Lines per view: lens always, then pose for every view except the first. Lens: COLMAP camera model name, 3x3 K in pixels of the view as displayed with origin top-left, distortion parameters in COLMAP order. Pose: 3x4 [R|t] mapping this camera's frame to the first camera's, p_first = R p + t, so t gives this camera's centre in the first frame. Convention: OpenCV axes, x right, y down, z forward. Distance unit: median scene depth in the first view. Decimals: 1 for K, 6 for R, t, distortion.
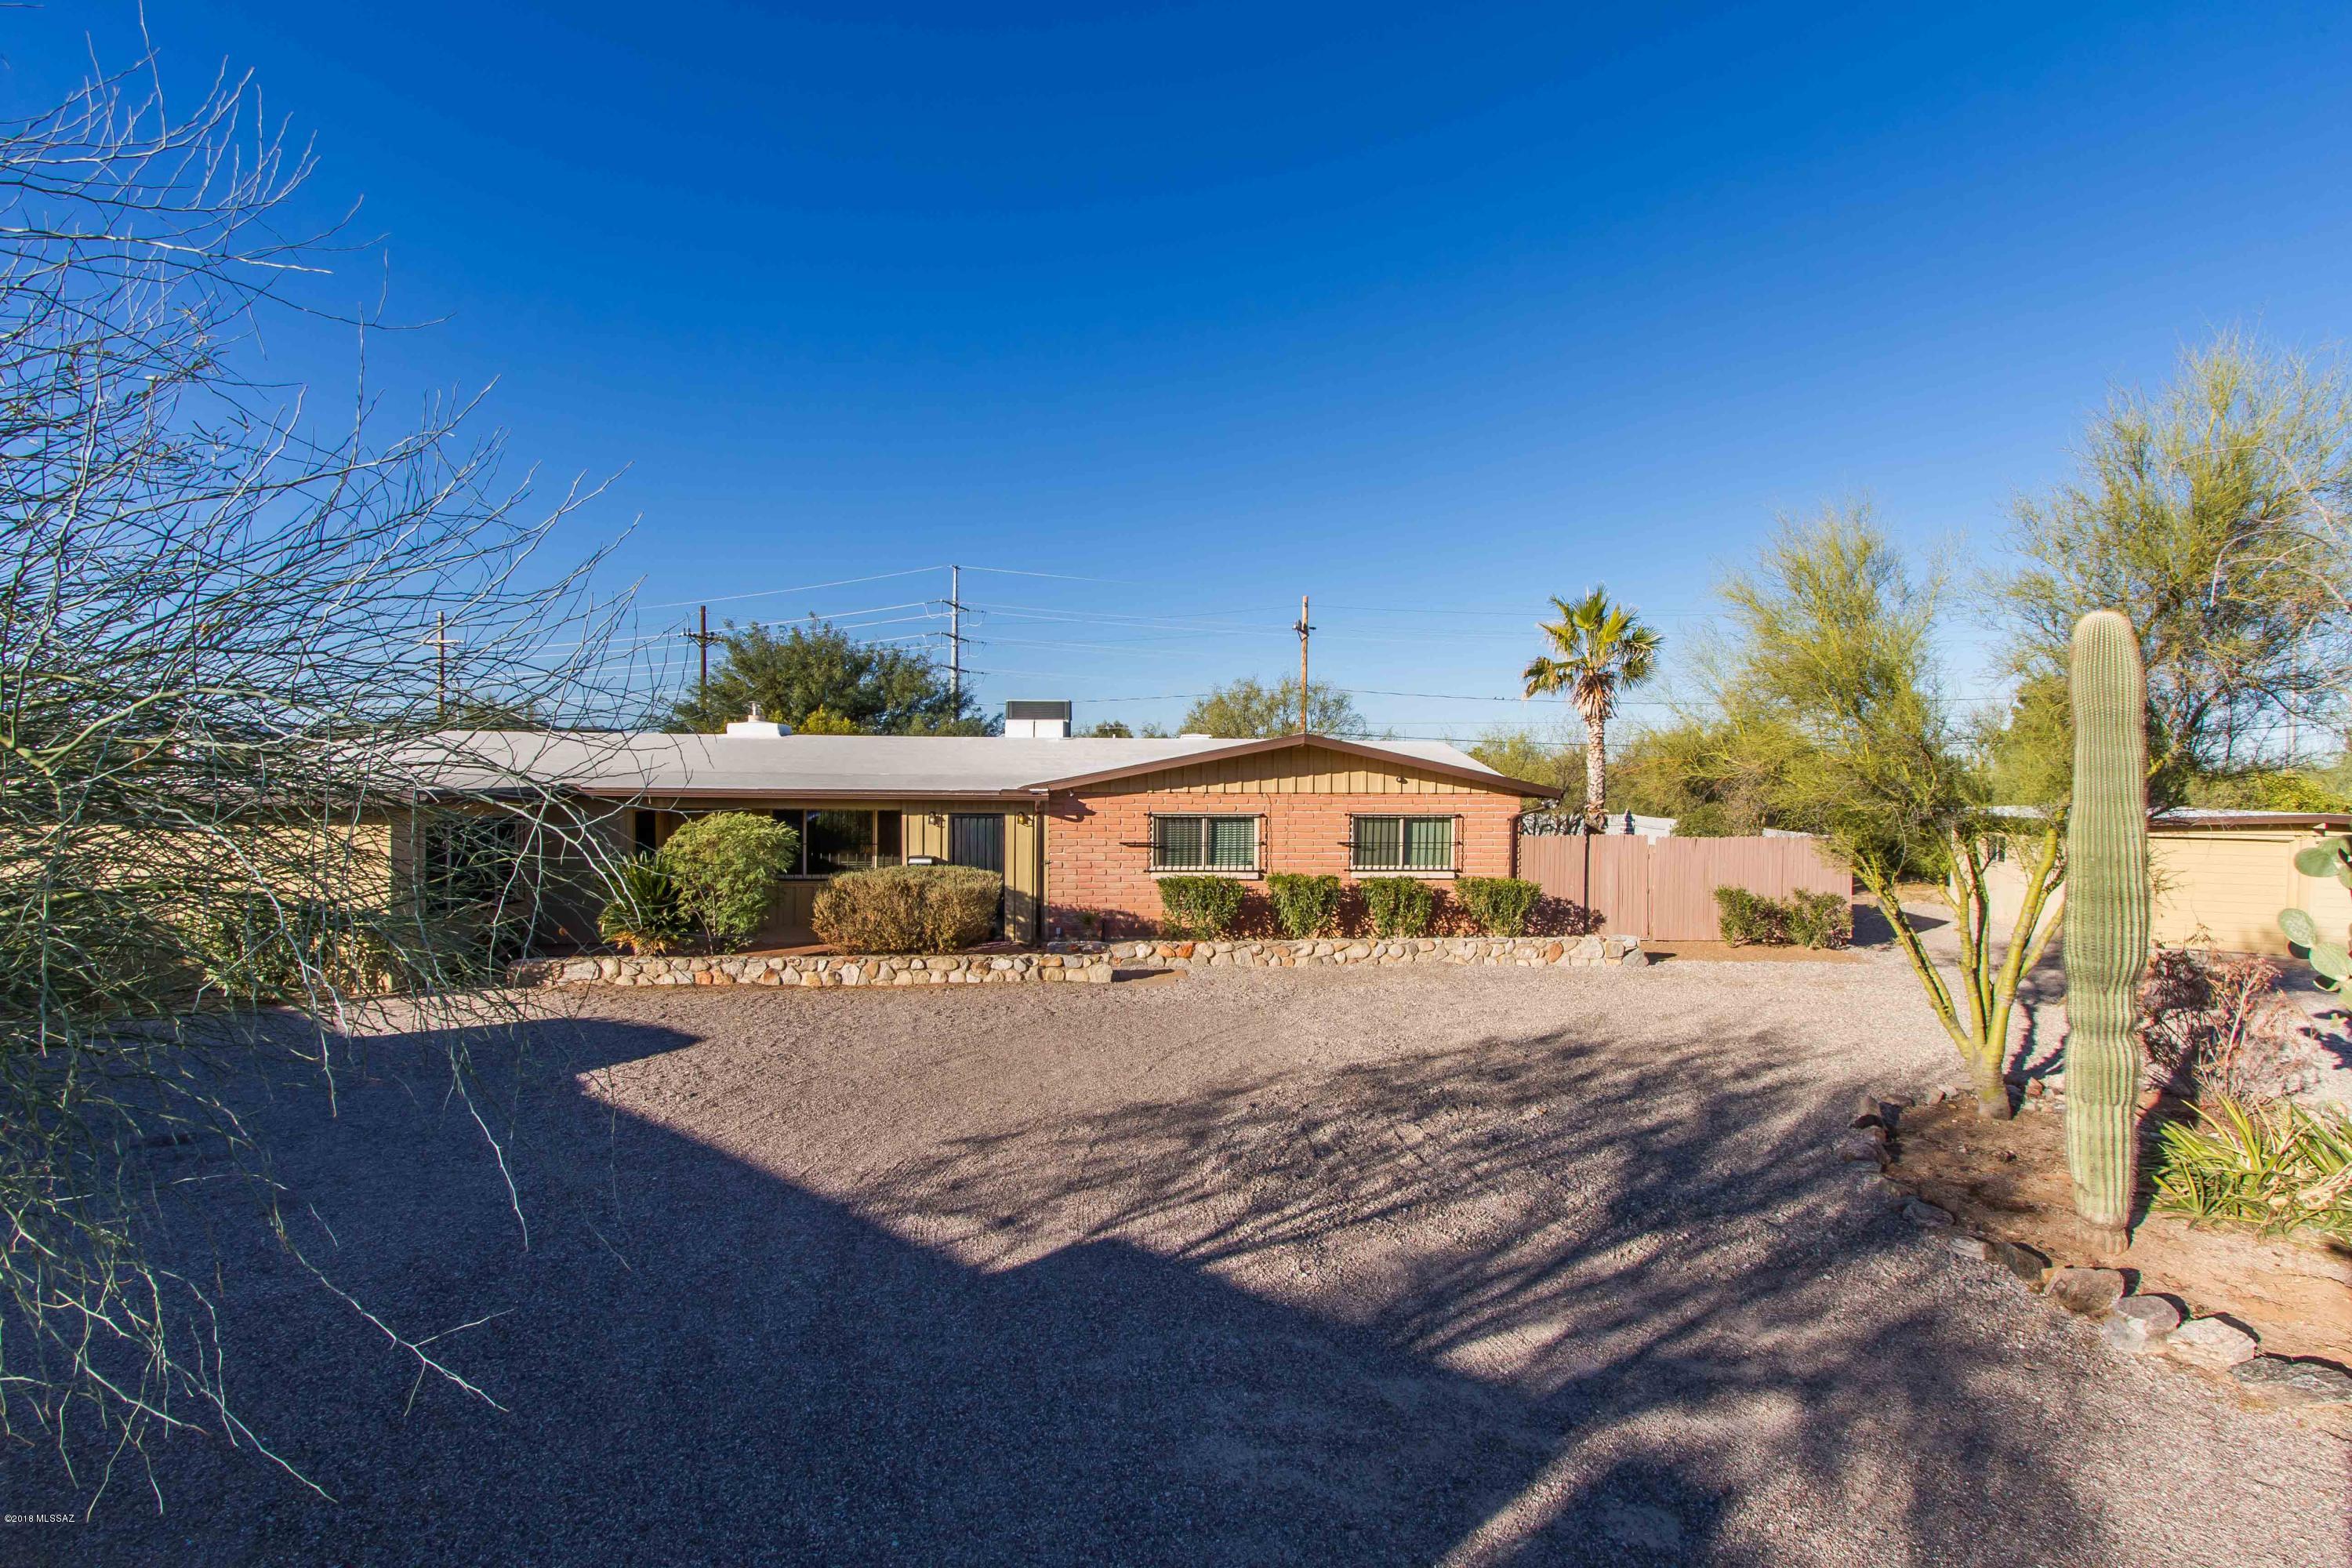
lens RADIAL K [[1119.5, 0, 1176.0], [0, 1119.5, 784.0], [0, 0, 1]] dist [0.000960, 0.000157]
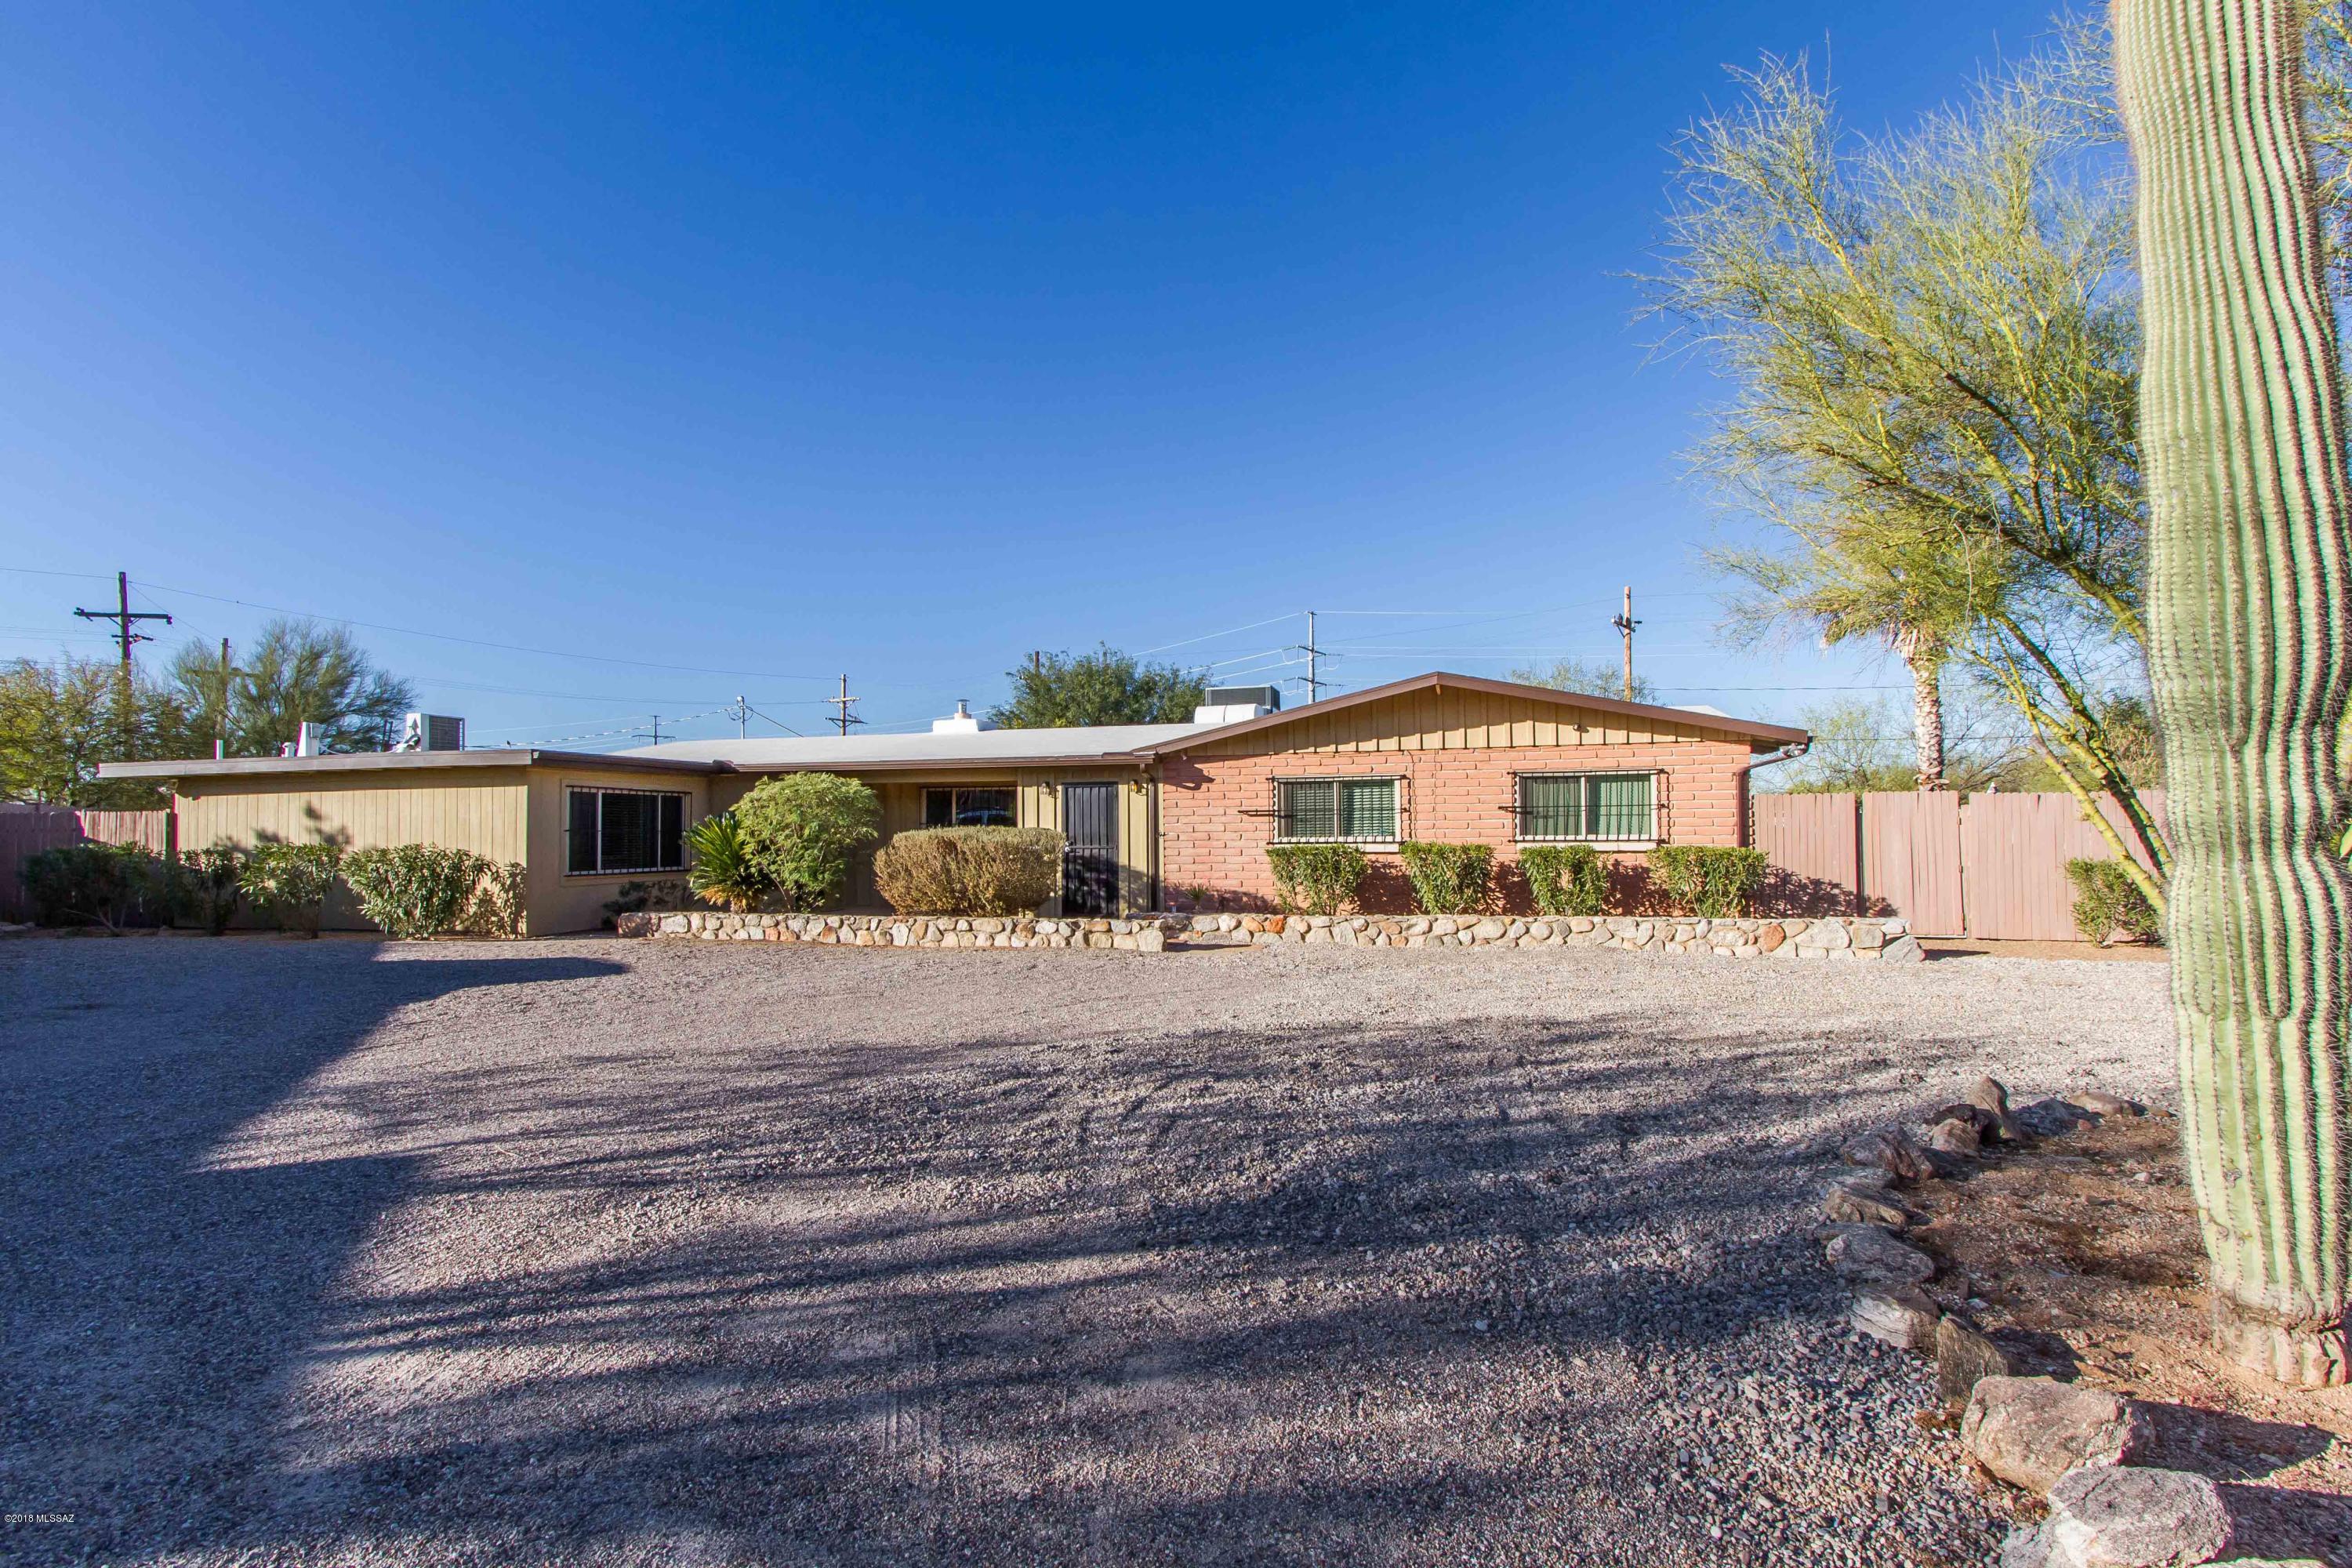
lens RADIAL K [[1099.5, 0, 1169.9], [0, 1099.5, 804.2], [0, 0, 1]] dist [-0.000697, 0.000458]
pose [[0.935795, -0.022252, -0.351843, 0.215109], [0.011634, 0.999412, -0.032264, 0.077371], [0.352354, 0.026099, 0.935503, 0.169902]]
